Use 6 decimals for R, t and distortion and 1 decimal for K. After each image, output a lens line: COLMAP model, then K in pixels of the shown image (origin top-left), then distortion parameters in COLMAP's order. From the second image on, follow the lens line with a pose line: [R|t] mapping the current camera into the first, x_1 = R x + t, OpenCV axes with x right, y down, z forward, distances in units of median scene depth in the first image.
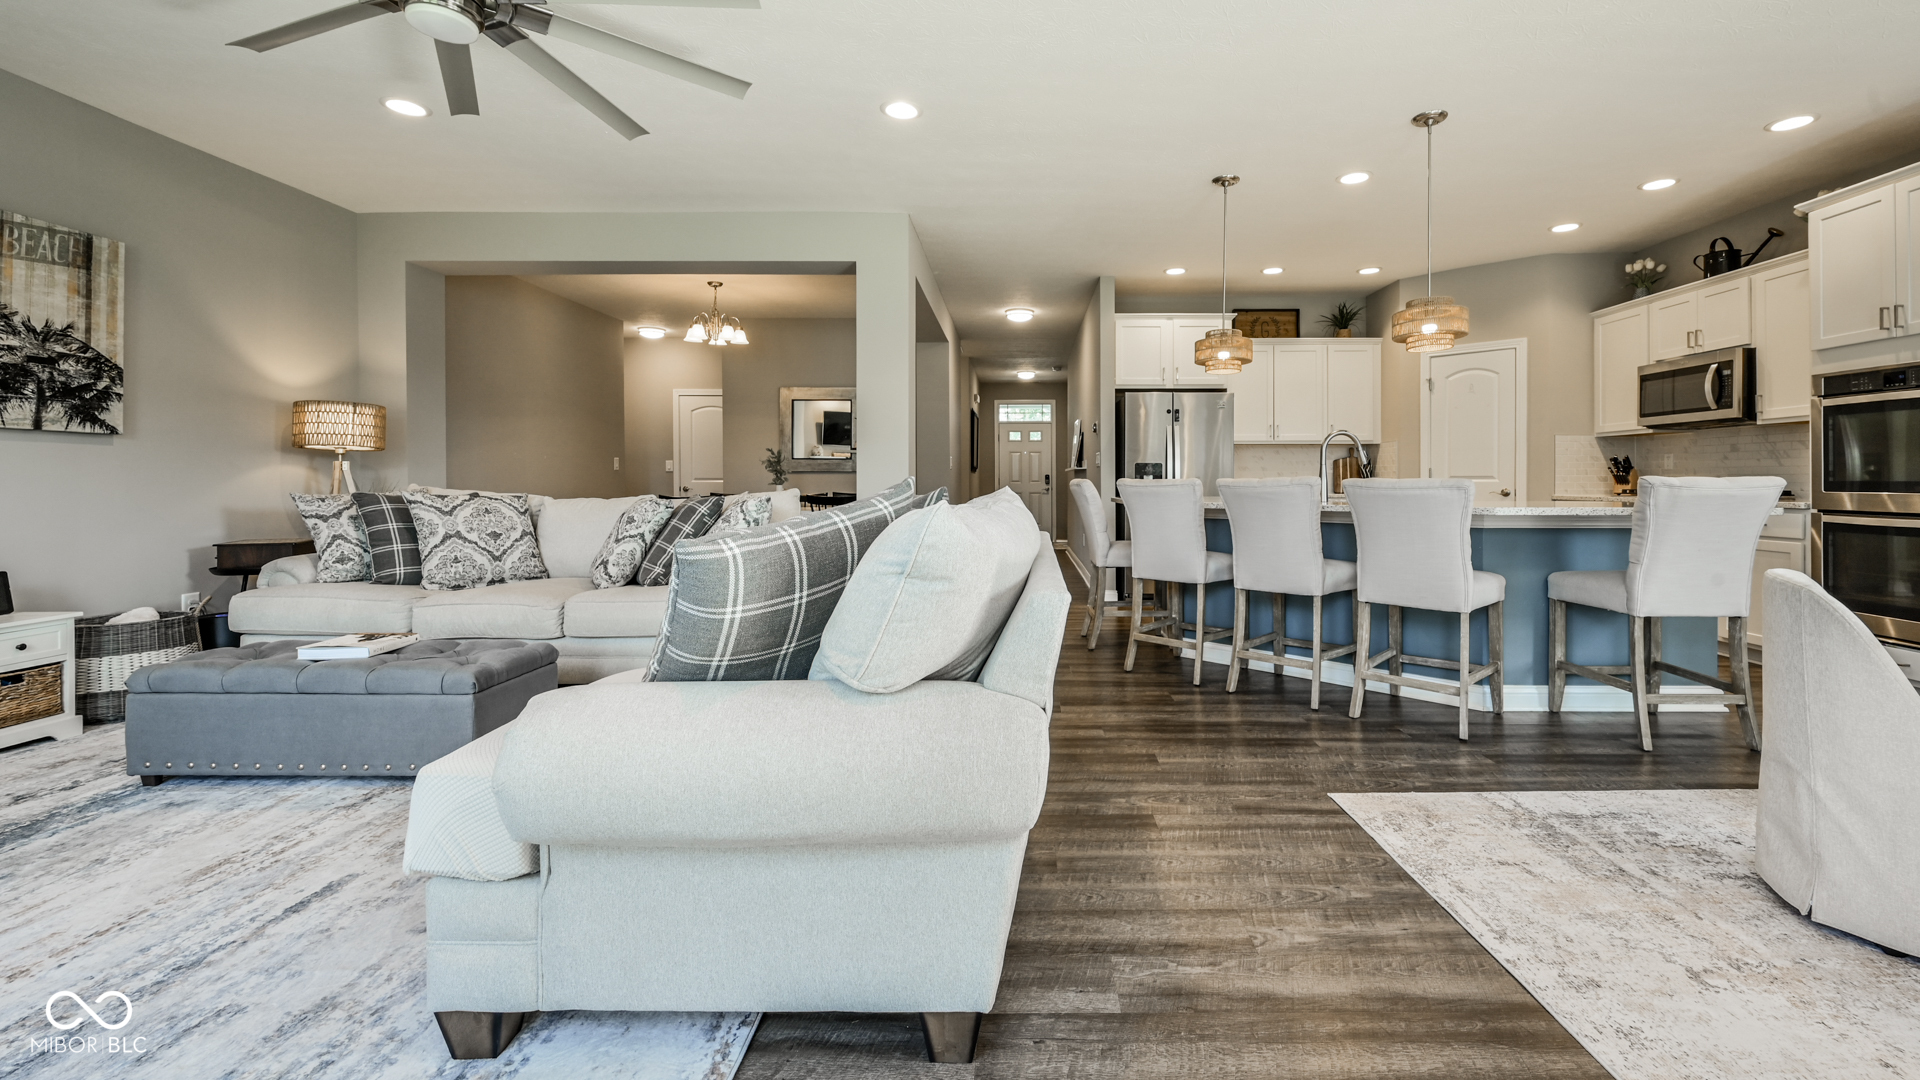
lens RADIAL K [[776.7, 0, 1021.3], [0, 776.7, 485.5], [0, 0, 1]] dist [0.000092, 0.000078]
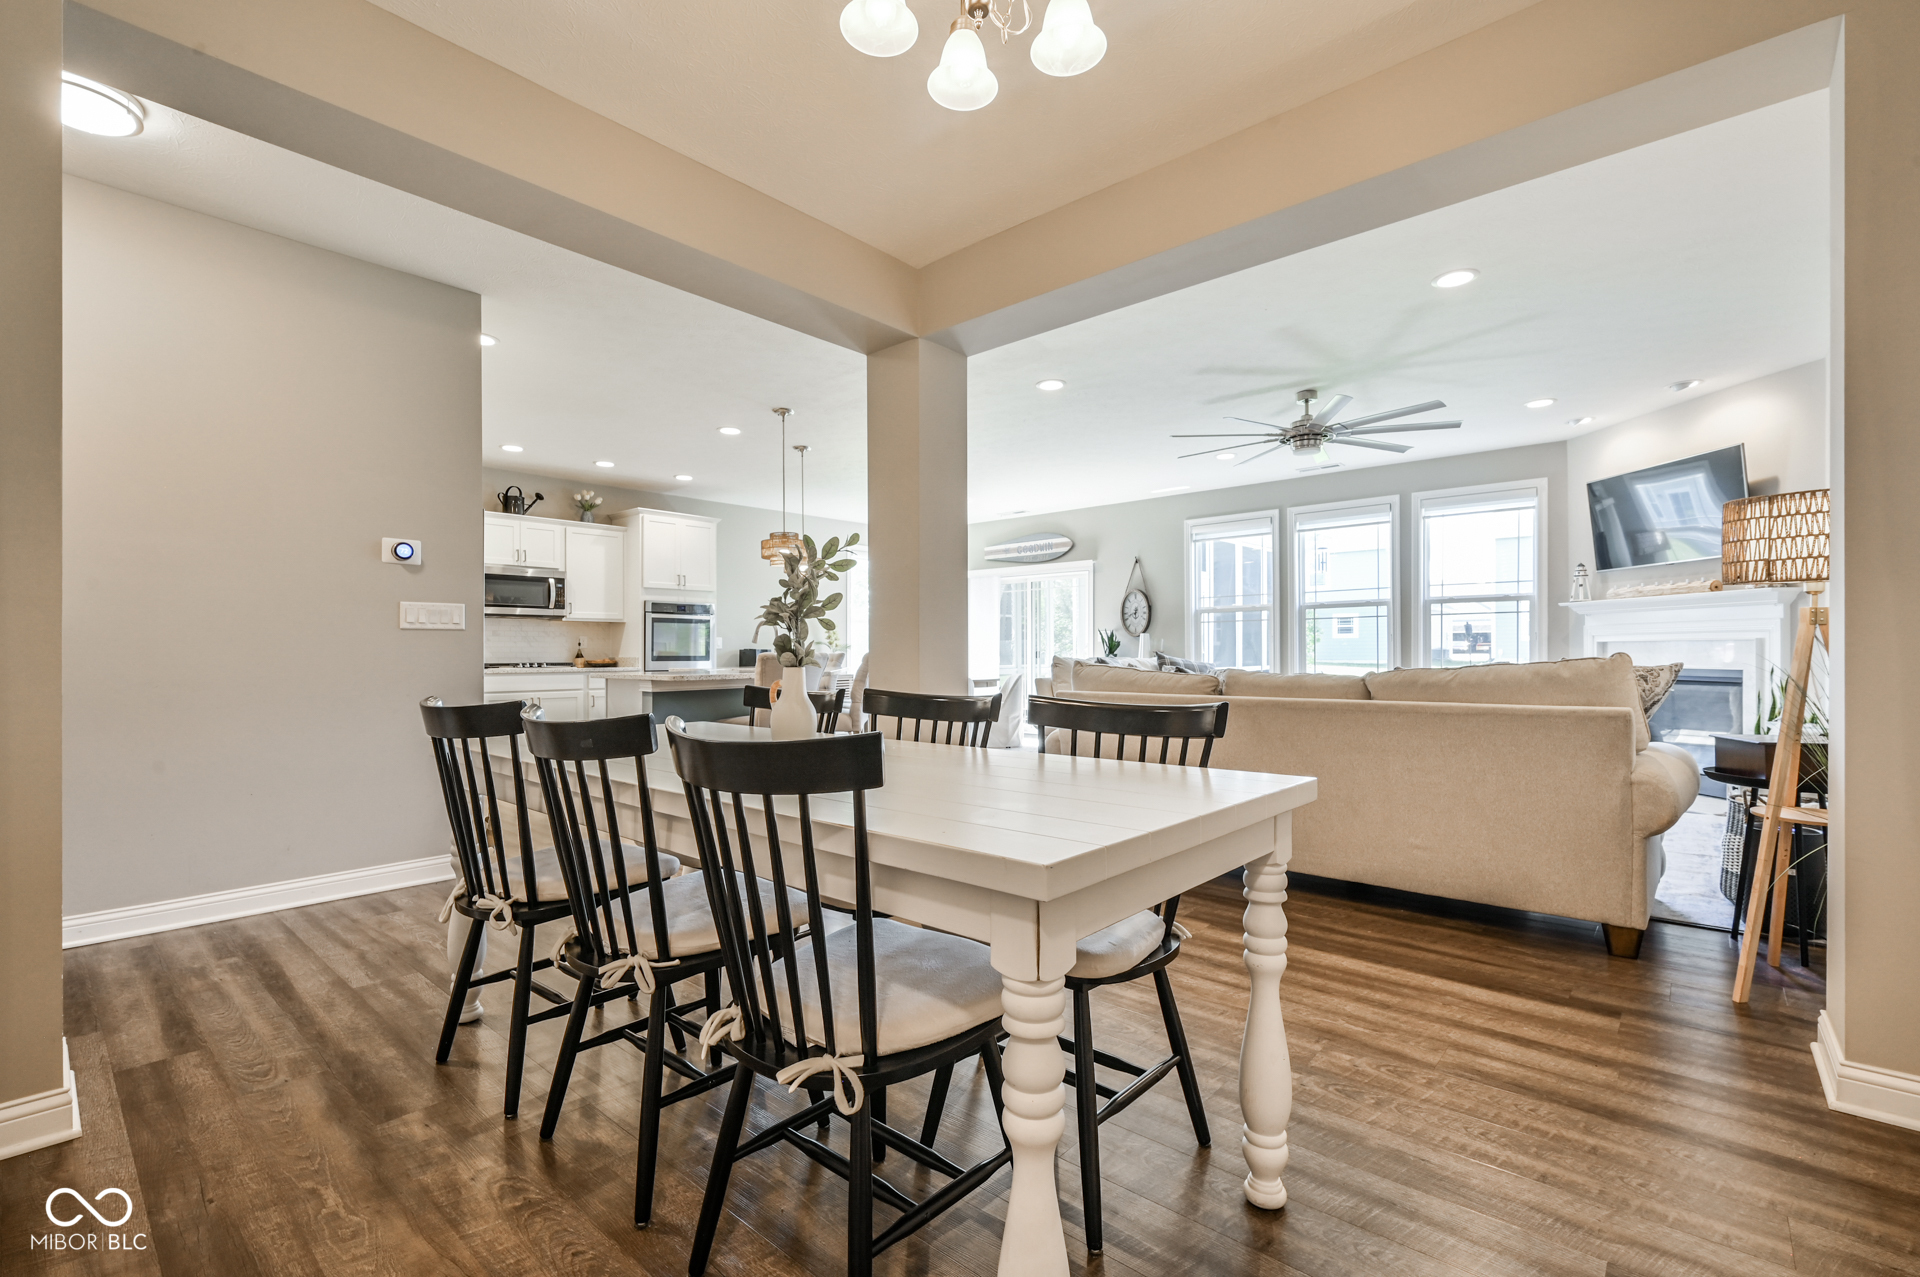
lens RADIAL K [[850.1, 0, 959.7], [0, 850.1, 653.7], [0, 0, 1]] dist [0.001283, -0.000432]
pose [[-0.742675, 0.005486, 0.669629, -1.058147], [0.010210, 0.999943, 0.003132, -0.010993], [-0.669574, 0.009163, -0.742689, 2.251050]]
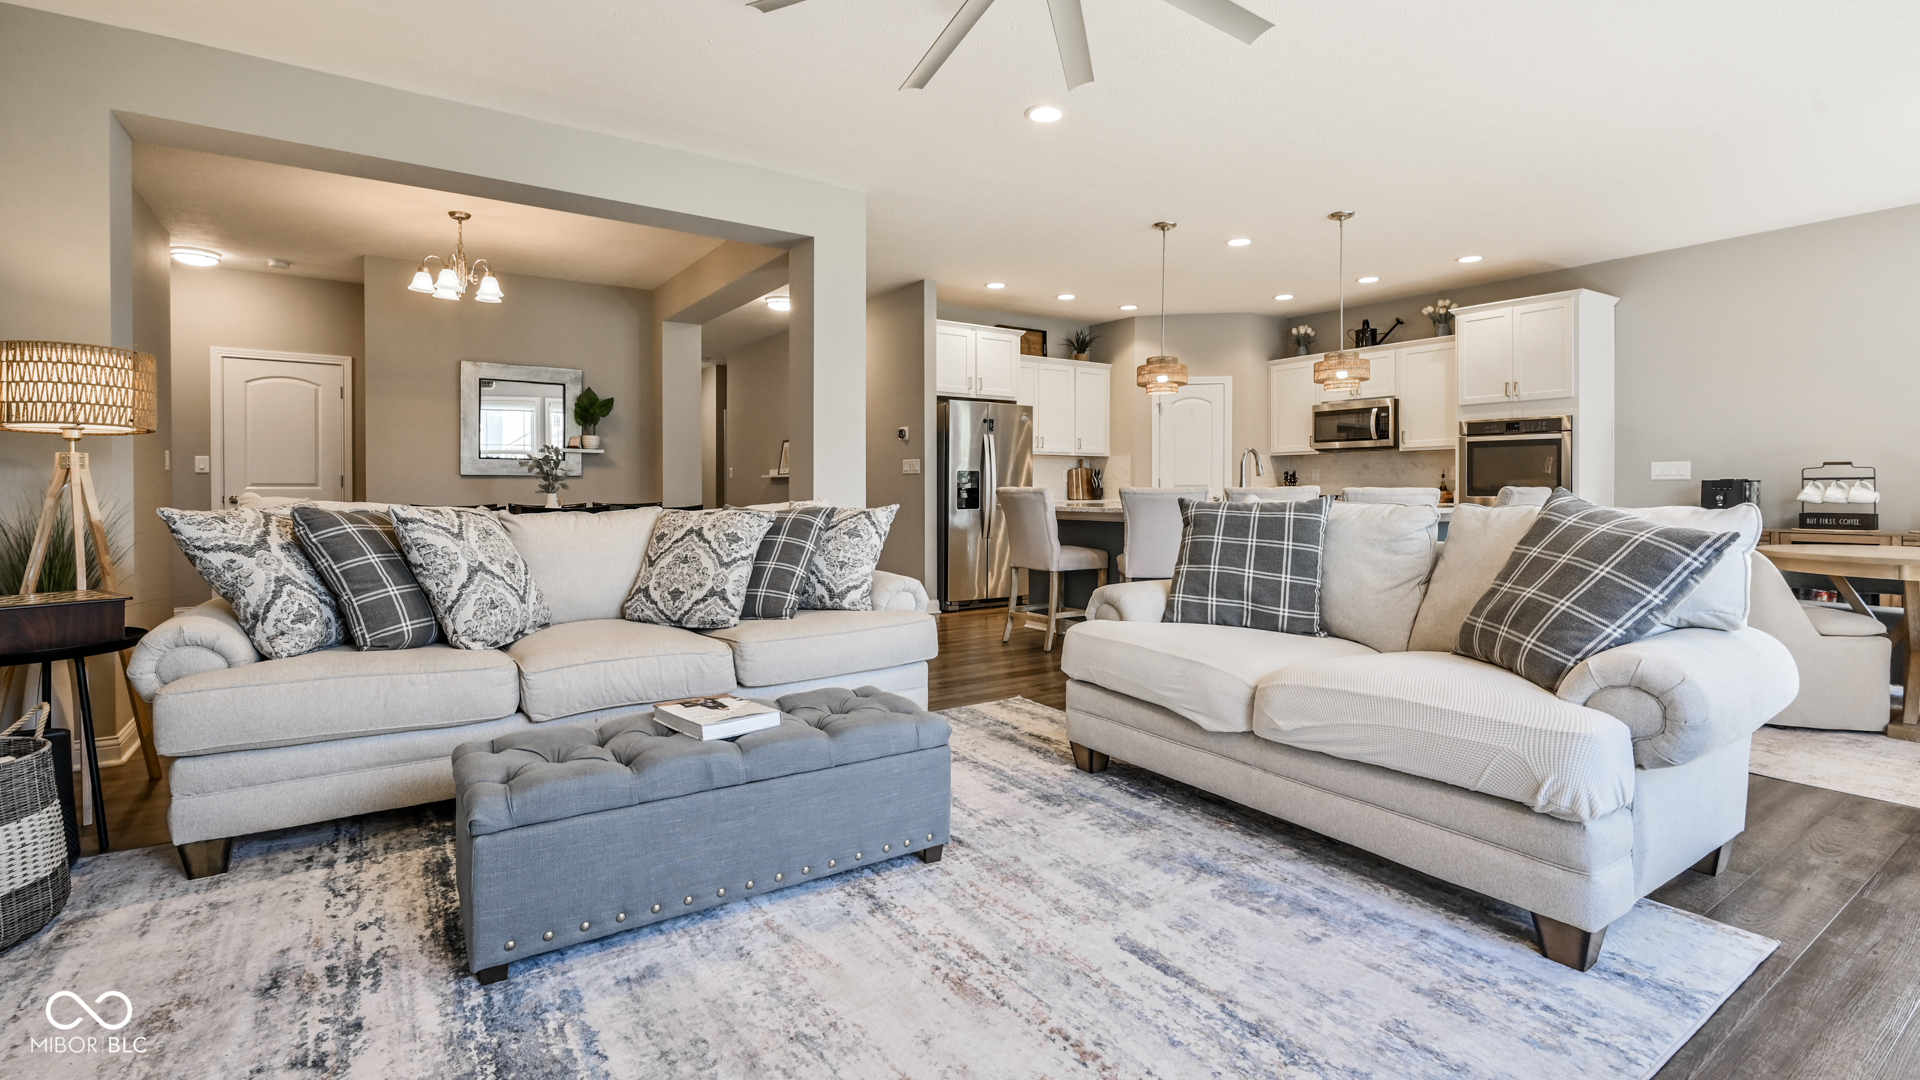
lens RADIAL K [[853.0, 0, 939.7], [0, 853.0, 491.3], [0, 0, 1]] dist [0.002231, -0.001069]
pose [[0.832984, -0.000535, 0.553297, -0.871211], [0.001418, 0.999998, -0.001169, -0.001989], [-0.553296, 0.001758, 0.832983, 0.171045]]
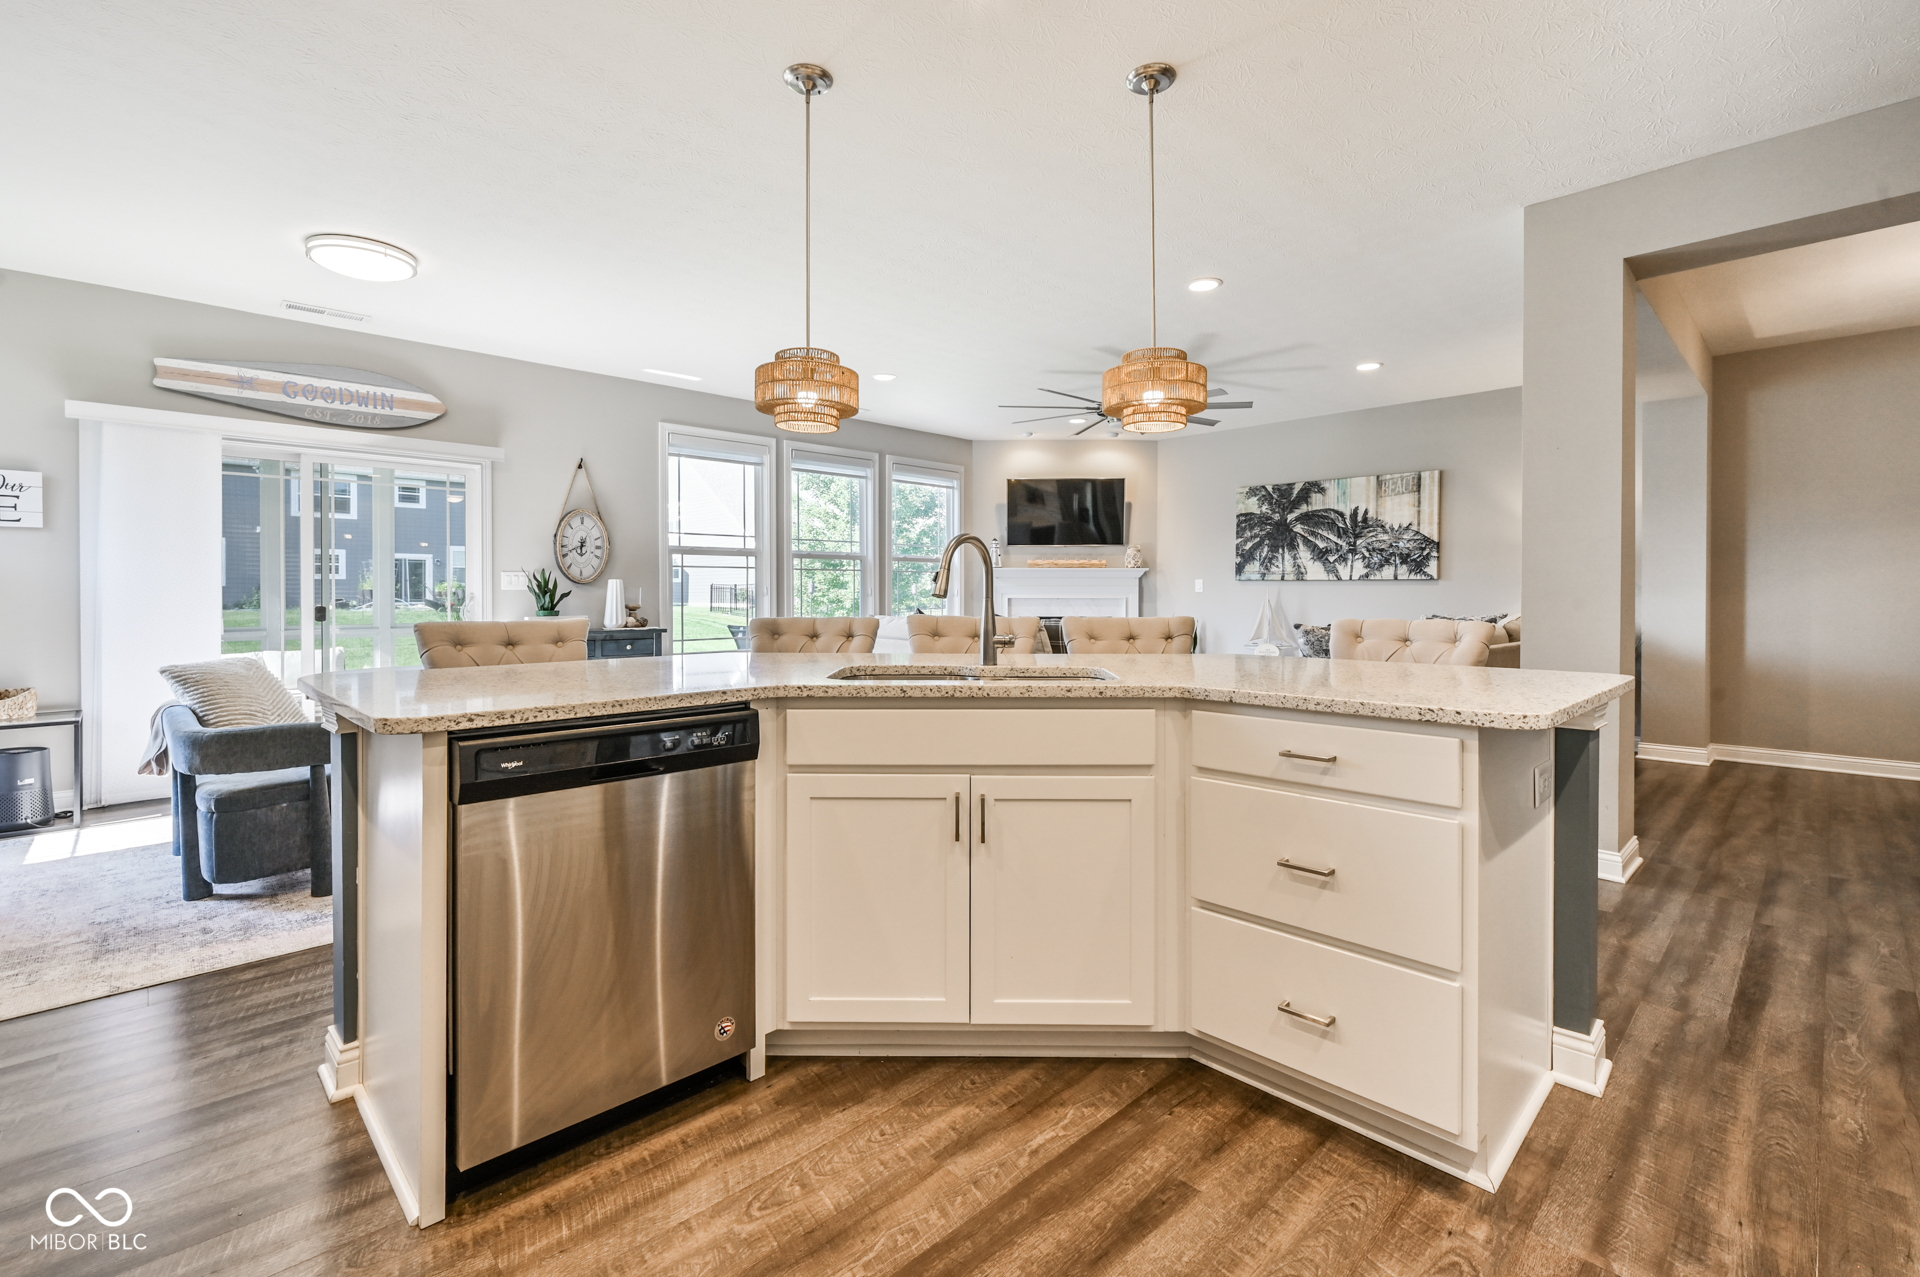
lens RADIAL K [[850.4, 0, 961.1], [0, 850.4, 596.7], [0, 0, 1]] dist [0.001974, -0.000437]
pose [[-0.722766, 0.003249, -0.691085, 0.963626], [-0.002783, 0.999967, 0.007612, -0.038109], [0.691087, 0.007425, -0.722733, 1.664363]]
